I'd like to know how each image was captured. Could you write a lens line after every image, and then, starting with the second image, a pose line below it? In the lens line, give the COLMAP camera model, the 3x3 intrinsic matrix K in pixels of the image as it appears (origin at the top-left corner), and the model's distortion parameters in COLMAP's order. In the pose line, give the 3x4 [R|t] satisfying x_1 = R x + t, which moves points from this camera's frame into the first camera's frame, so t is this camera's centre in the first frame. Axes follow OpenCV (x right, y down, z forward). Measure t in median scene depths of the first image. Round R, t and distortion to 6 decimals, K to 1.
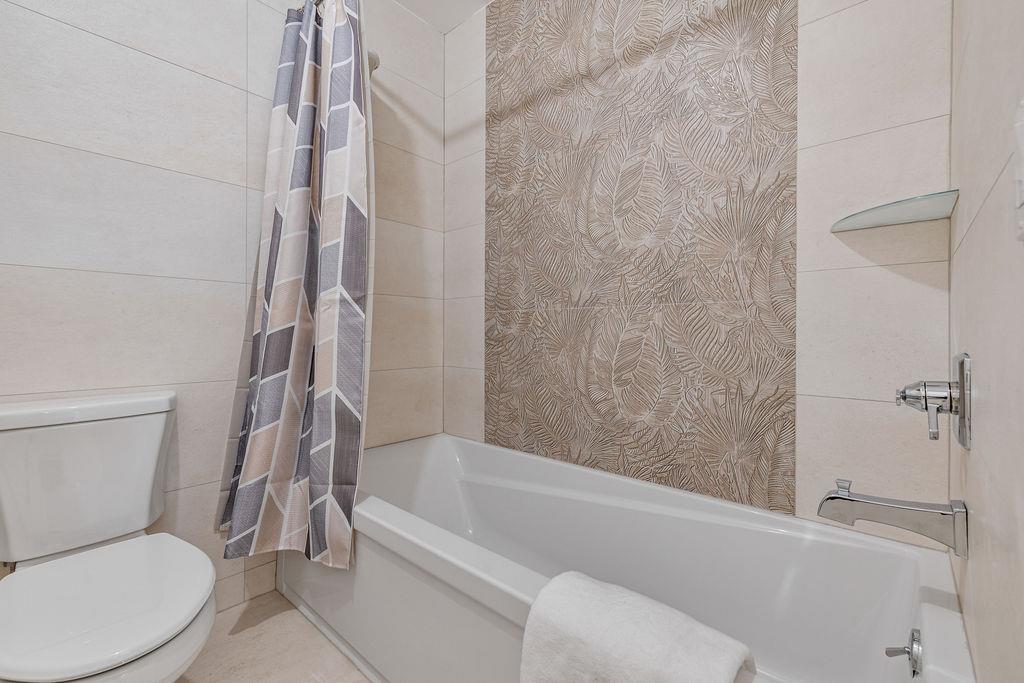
lens RADIAL K [[431.4, 0, 512.9], [0, 431.4, 336.1], [0, 0, 1]] dist [0.004176, -0.000950]
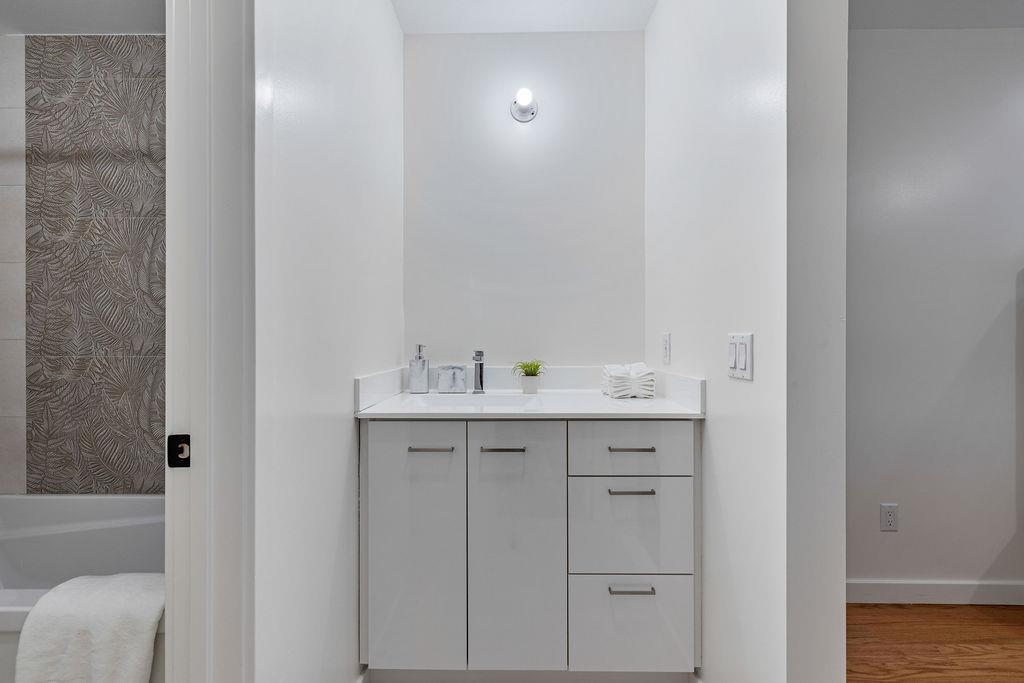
lens RADIAL K [[431.4, 0, 519.9], [0, 431.4, 337.7], [0, 0, 1]] dist [0.004176, -0.000950]
pose [[0.761802, -0.006711, 0.647776, 0.154178], [0.007860, 0.999968, 0.001117, -0.094865], [-0.647763, 0.004241, 0.761830, -0.456394]]
